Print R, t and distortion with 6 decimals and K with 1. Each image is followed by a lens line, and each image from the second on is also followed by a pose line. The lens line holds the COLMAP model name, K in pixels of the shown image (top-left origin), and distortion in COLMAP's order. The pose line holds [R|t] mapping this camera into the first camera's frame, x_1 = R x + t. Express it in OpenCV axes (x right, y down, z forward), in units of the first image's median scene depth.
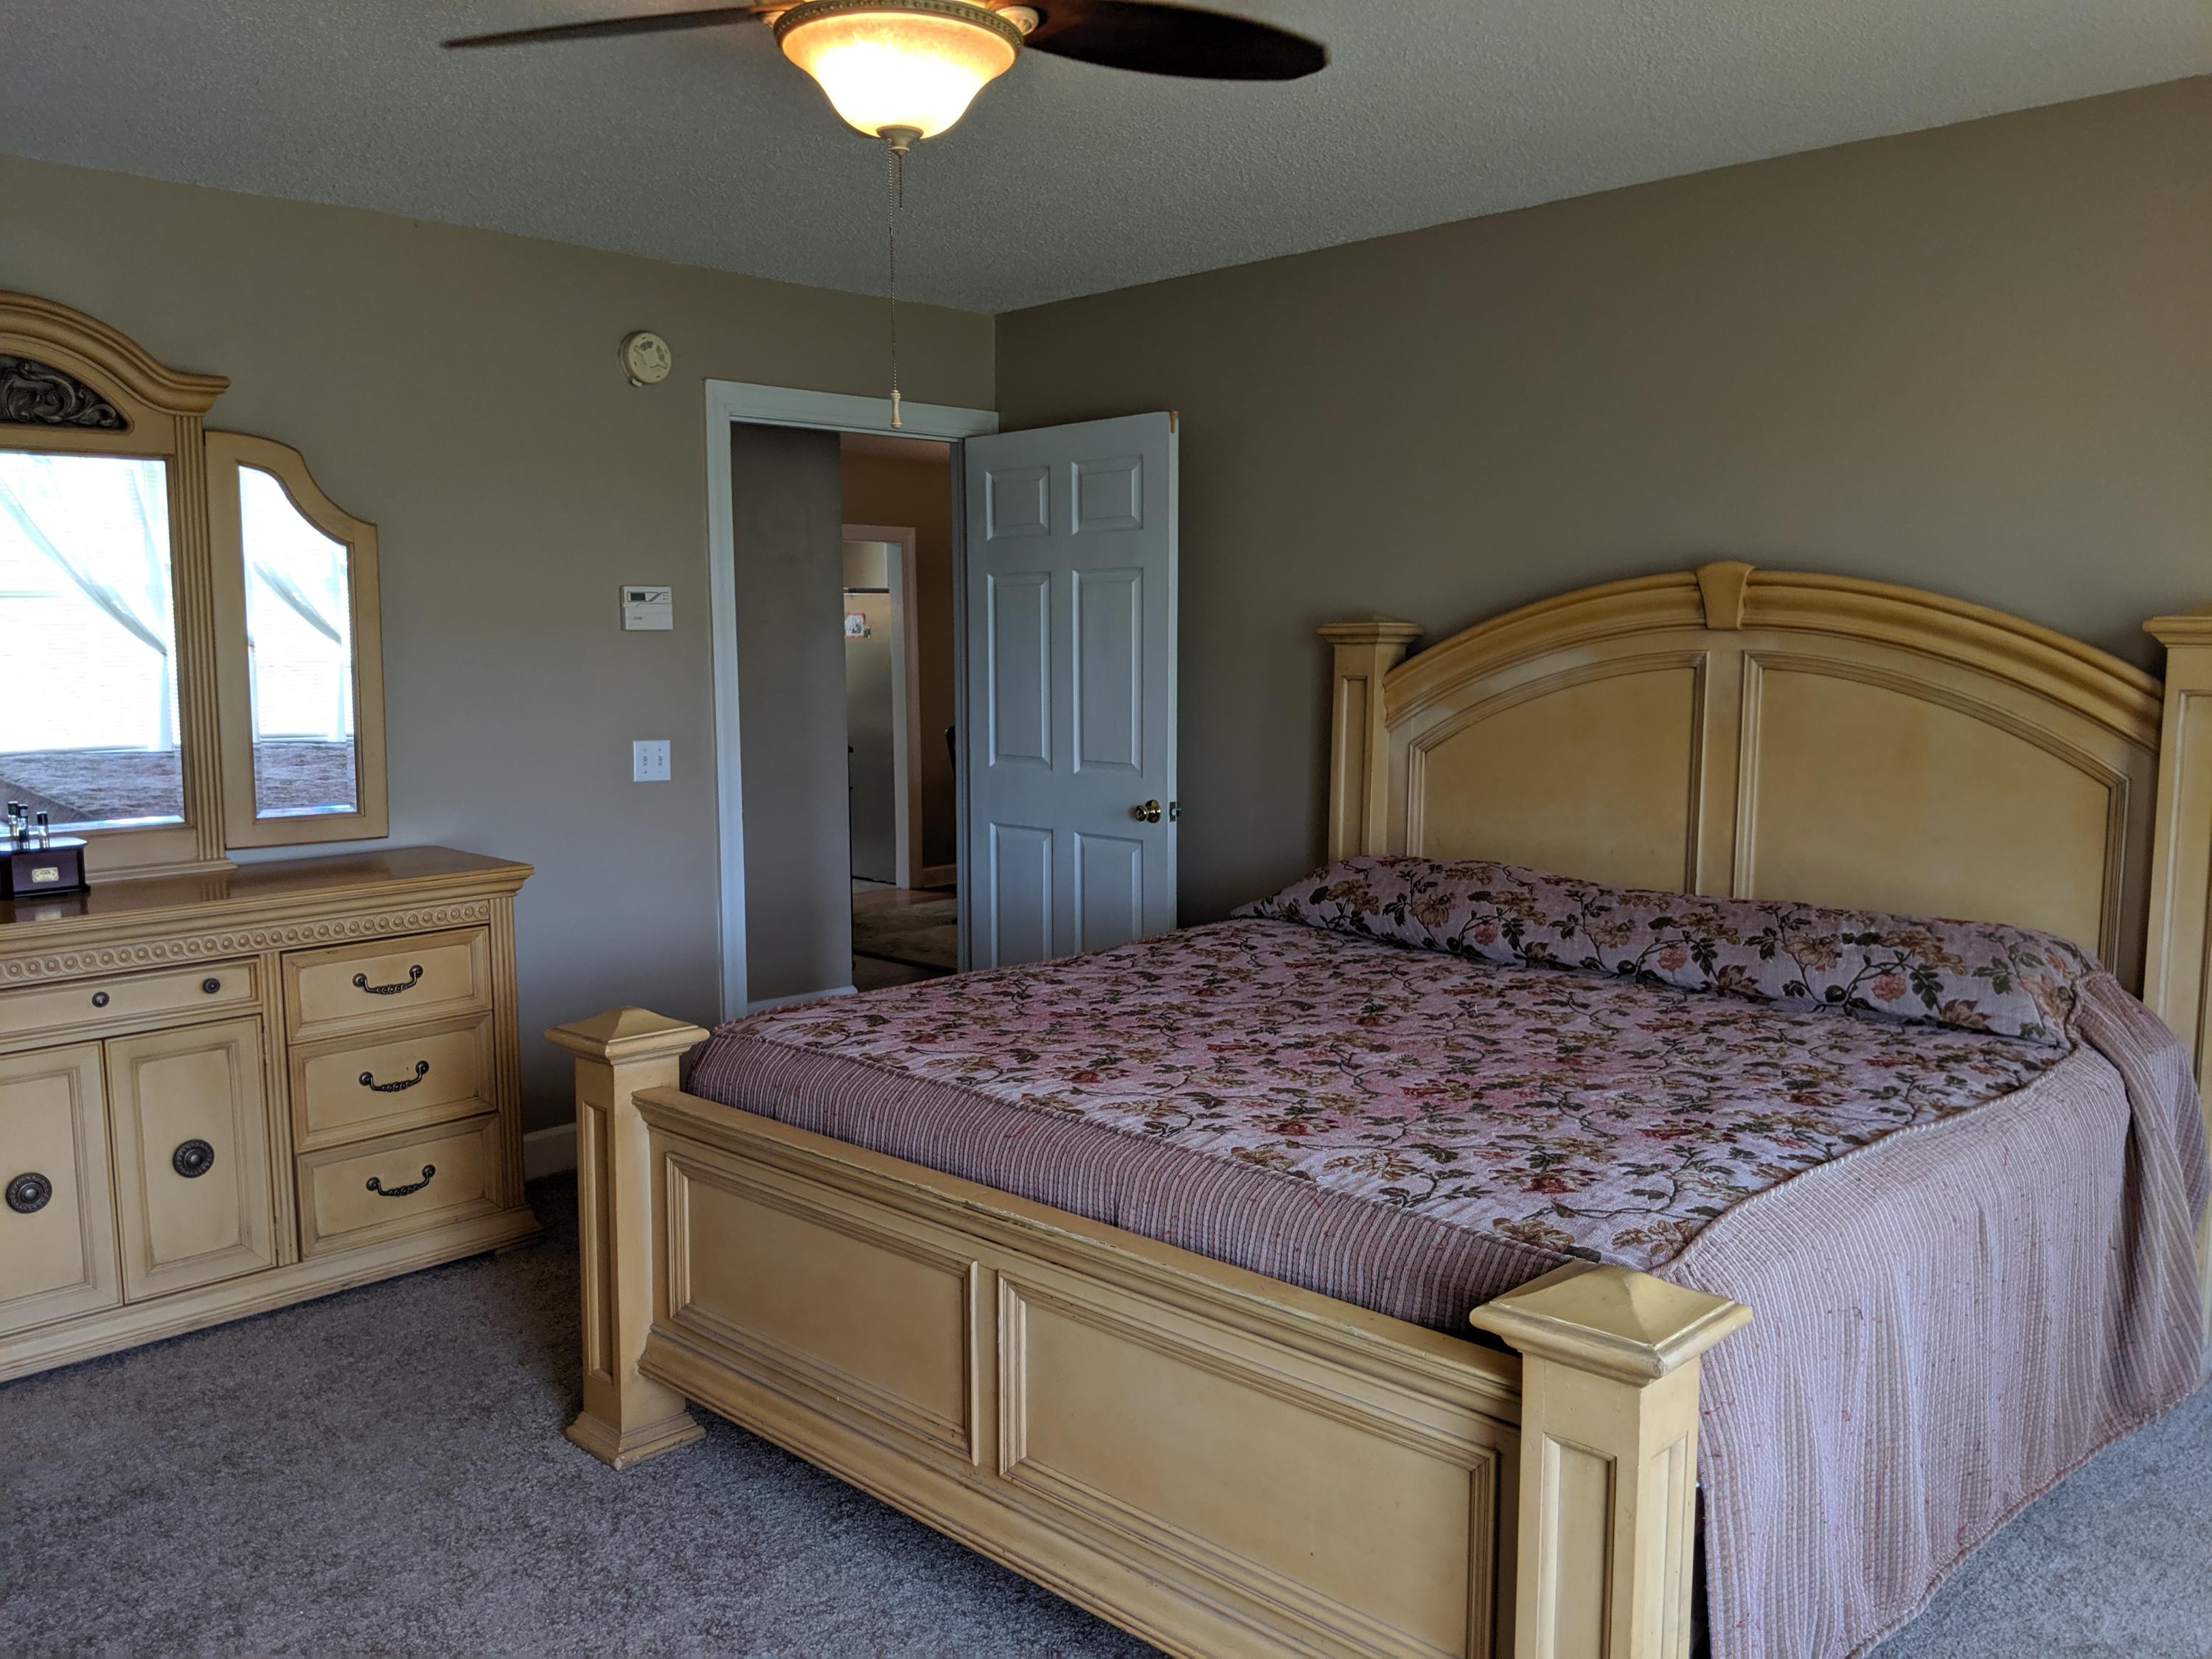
lens RADIAL K [[1775.9, 0, 1107.1], [0, 1775.9, 866.3], [0, 0, 1]] dist [0.094729, -0.209526]
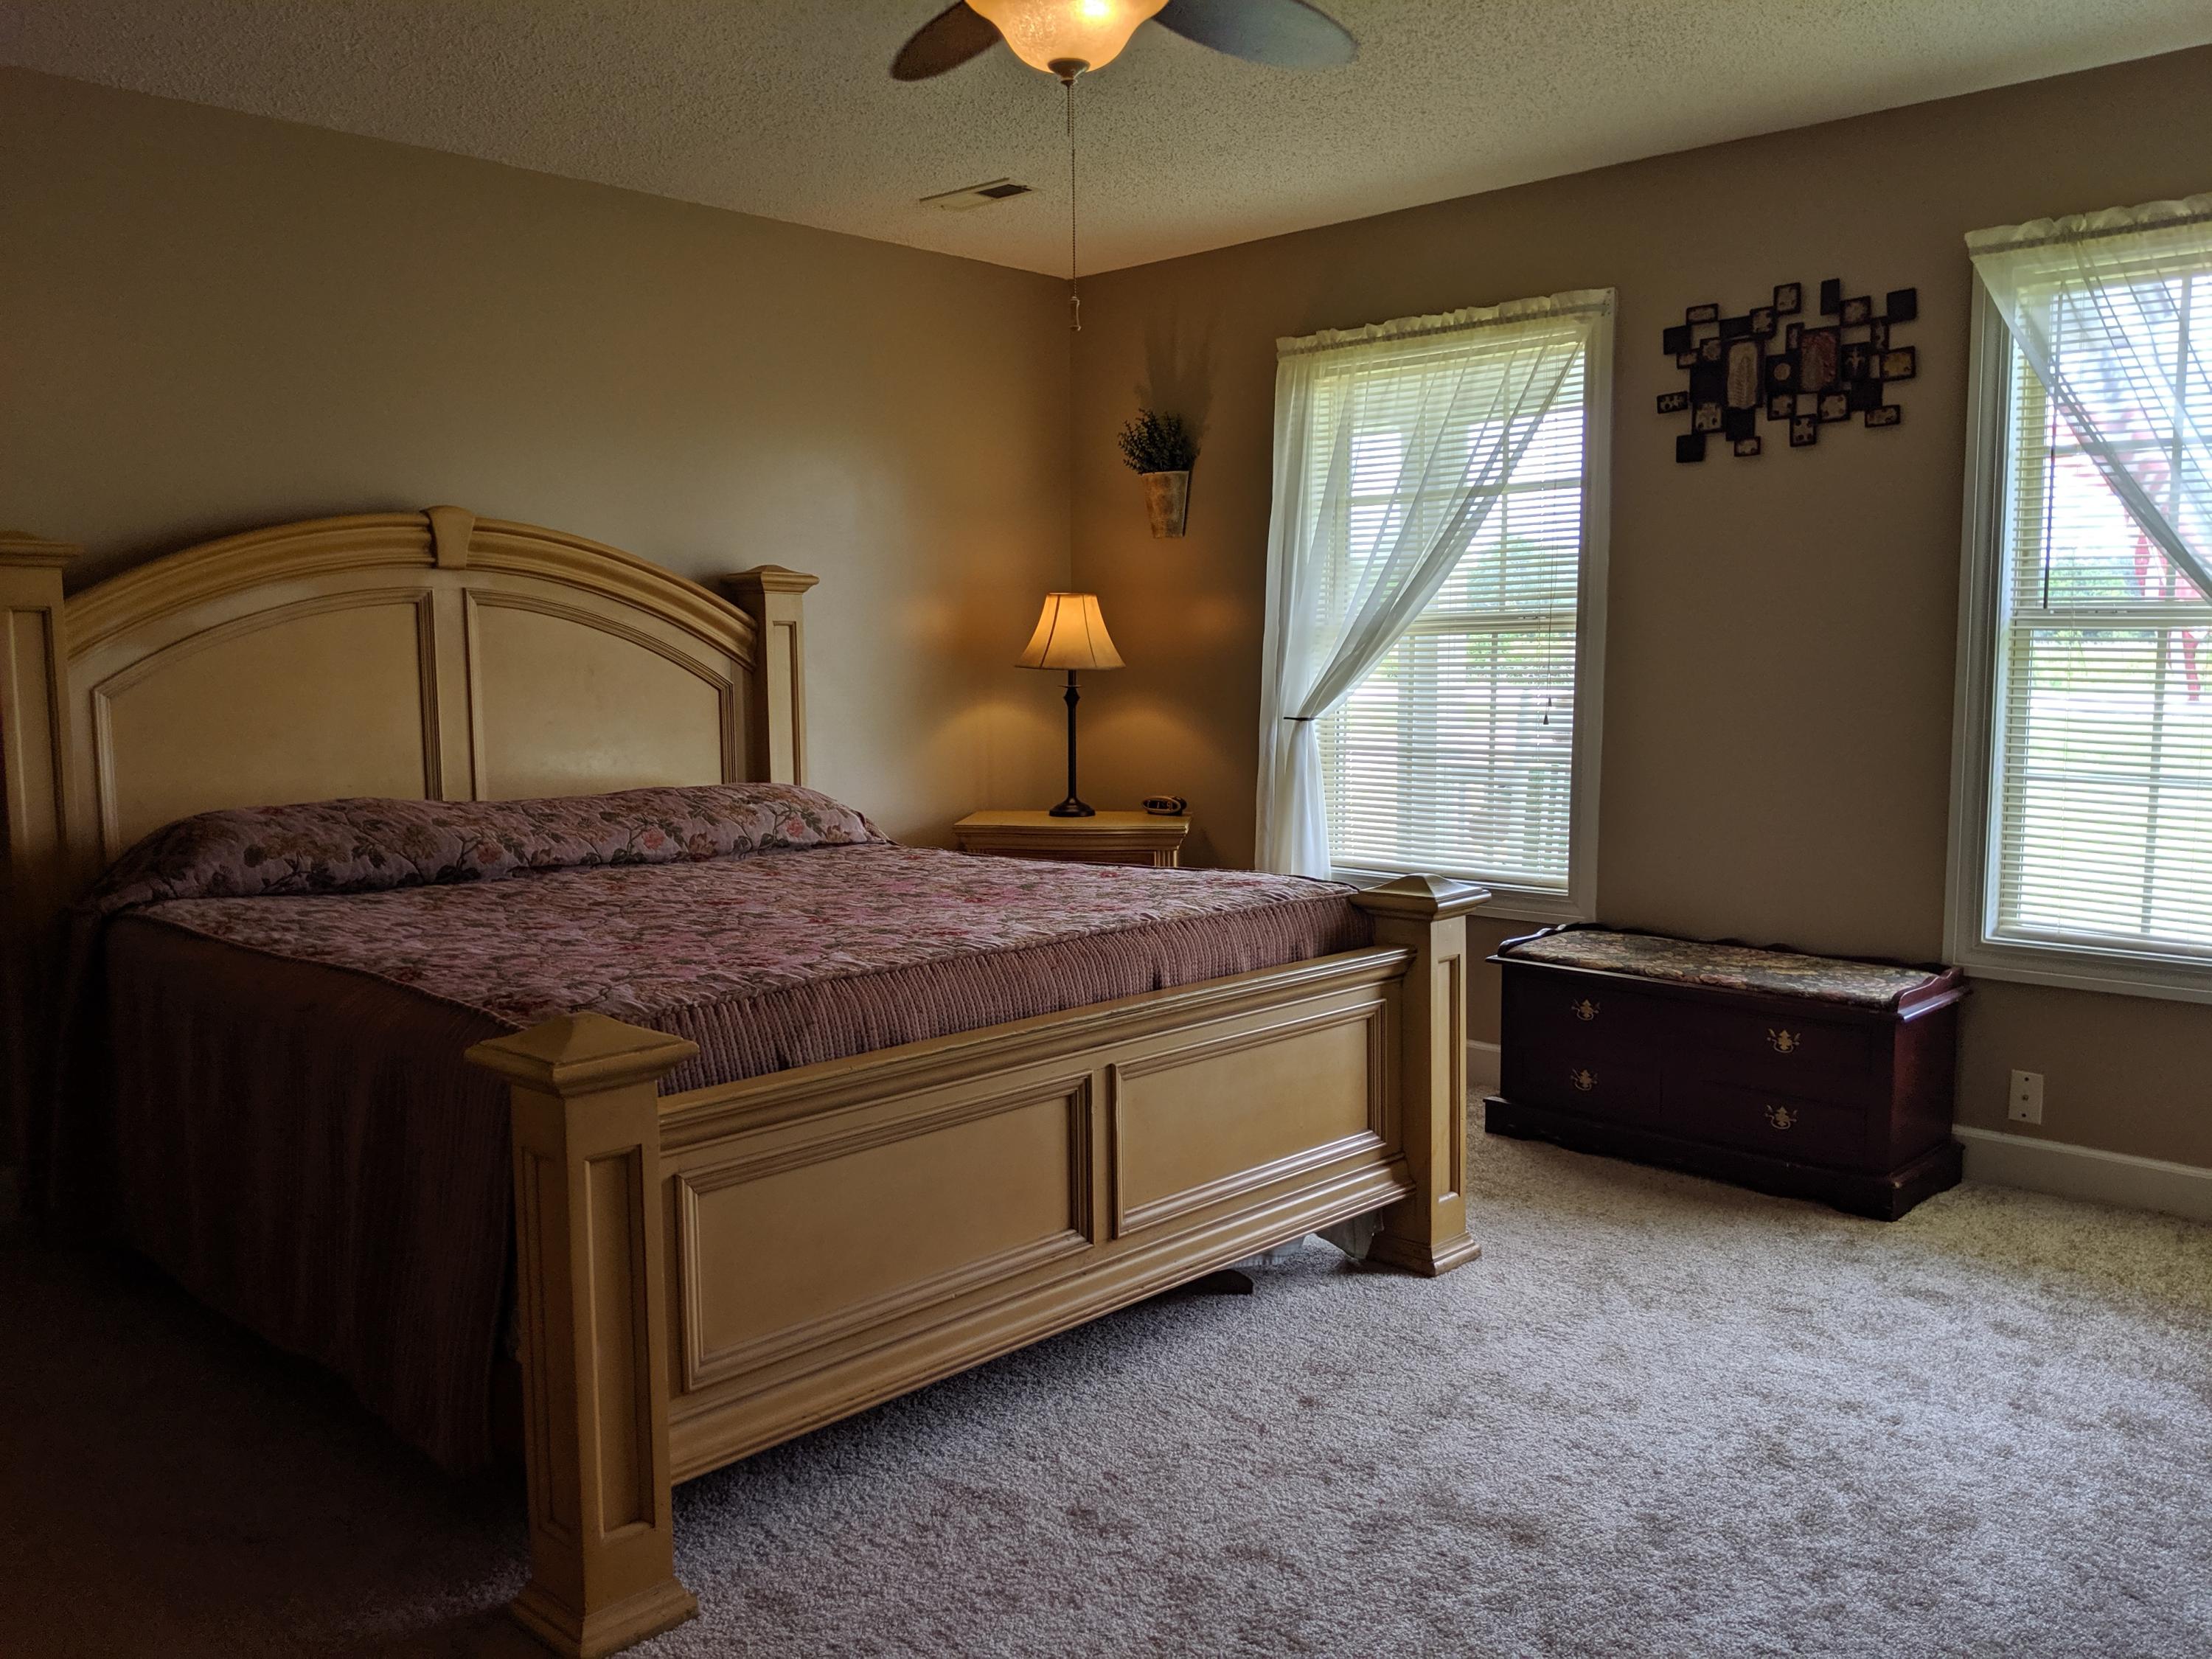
lens RADIAL K [[1773.9, 0, 1097.7], [0, 1773.9, 827.8], [0, 0, 1]] dist [0.086147, -0.102664]
pose [[-0.009413, -0.090640, 0.995839, -0.818568], [0.135854, 0.986534, 0.091077, -0.022303], [-0.990684, 0.136146, 0.003028, 0.659884]]
